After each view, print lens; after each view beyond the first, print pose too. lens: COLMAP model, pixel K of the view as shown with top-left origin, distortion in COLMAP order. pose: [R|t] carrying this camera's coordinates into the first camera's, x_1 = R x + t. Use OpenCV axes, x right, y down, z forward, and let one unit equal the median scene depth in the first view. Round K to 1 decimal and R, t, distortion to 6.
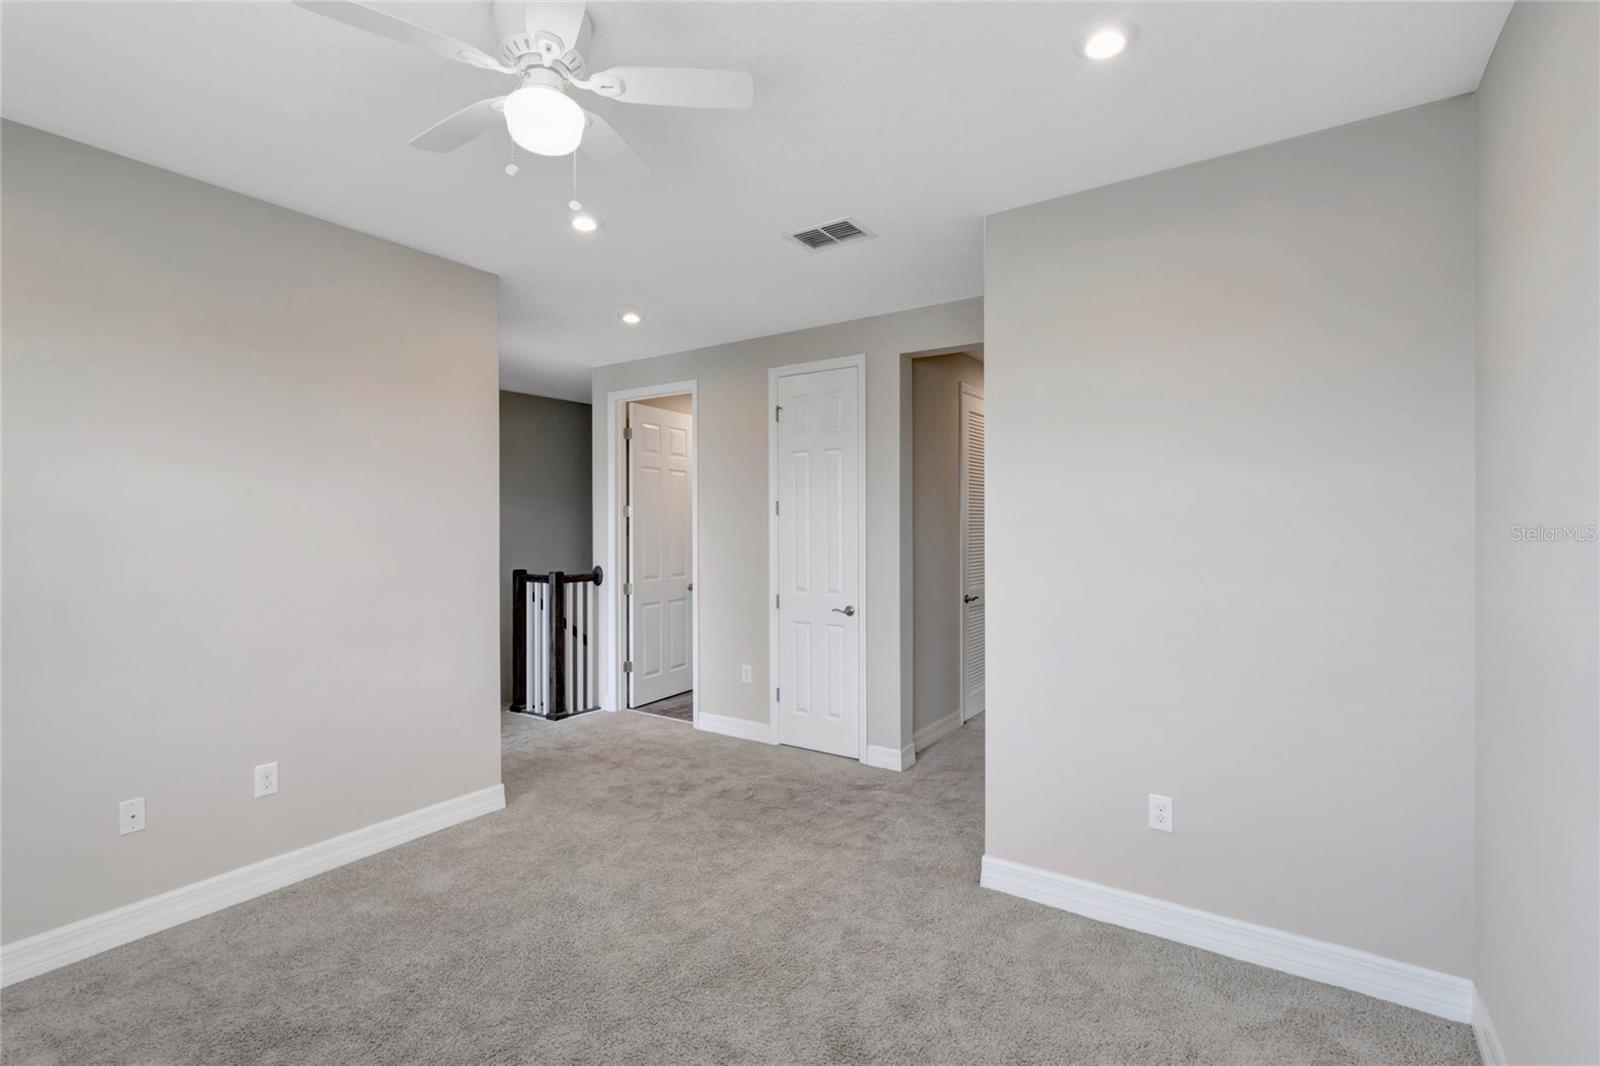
lens RADIAL K [[765.6, 0, 793.1], [0, 765.6, 531.3], [0, 0, 1]] dist [-0.003086, -0.001222]
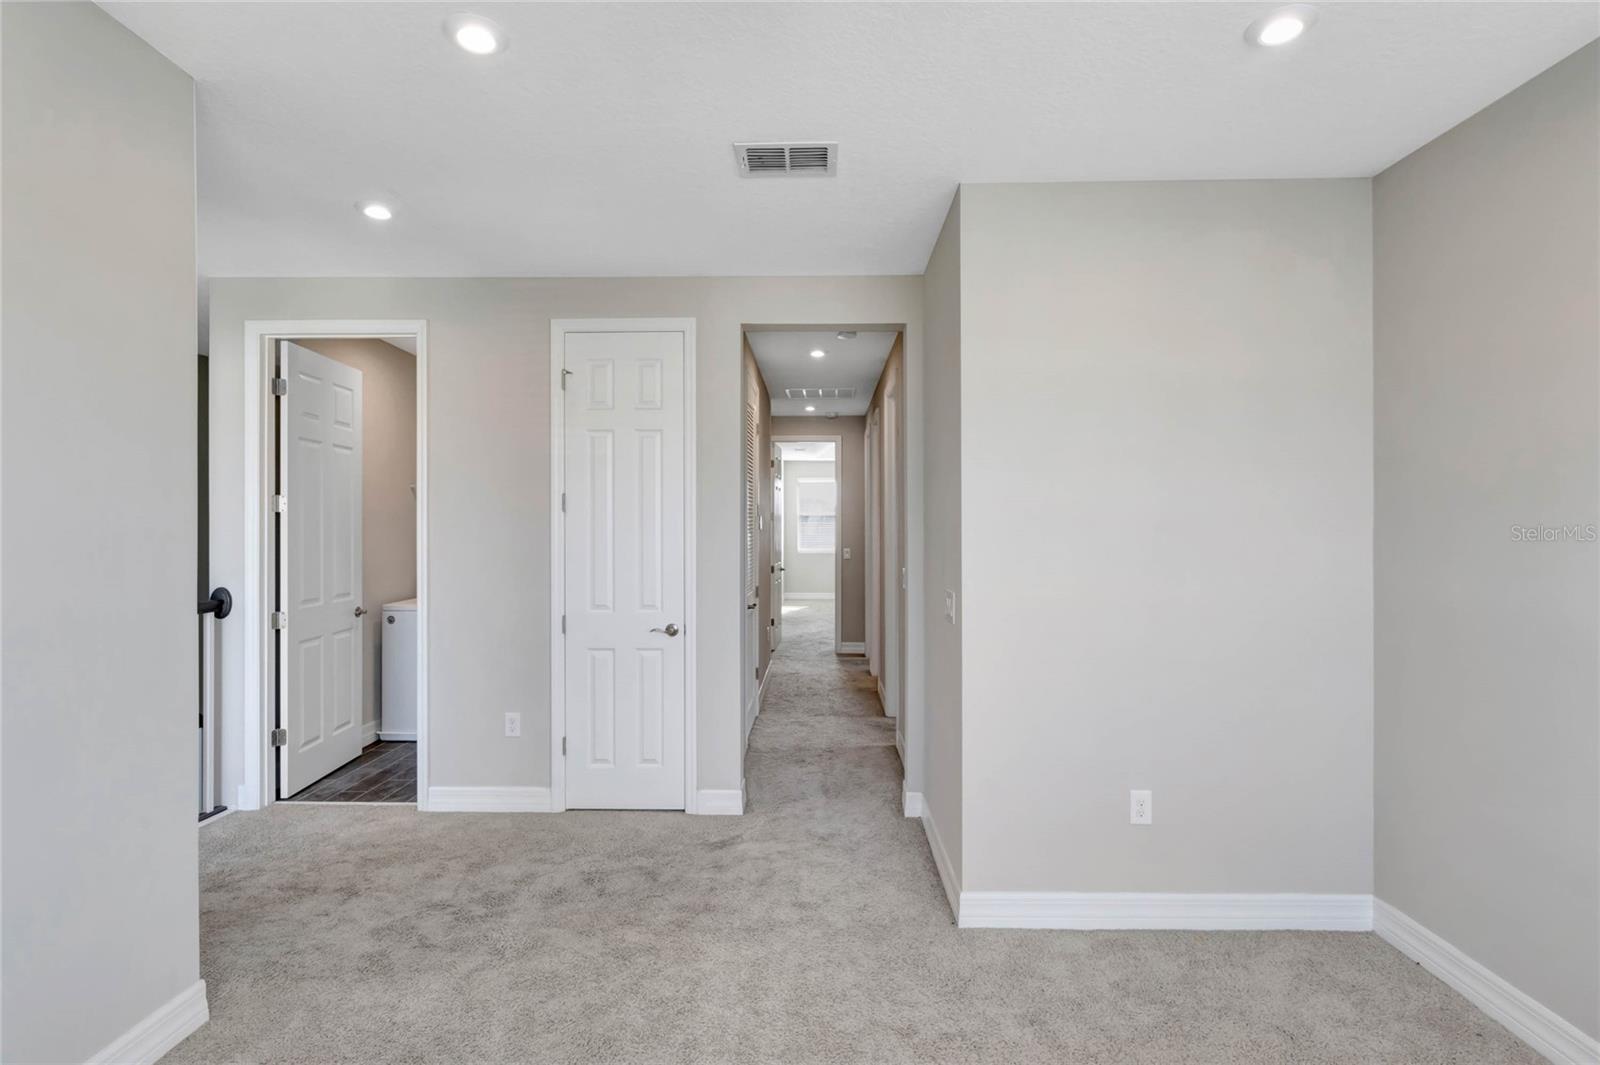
lens RADIAL K [[793.2, 0, 801.6], [0, 793.2, 530.1], [0, 0, 1]] dist [-0.001586, -0.004547]
pose [[0.826531, -0.001710, 0.562889, -0.294211], [0.002768, 0.999996, -0.001028, -0.001543], [-0.562884, 0.002408, 0.826532, 0.228303]]
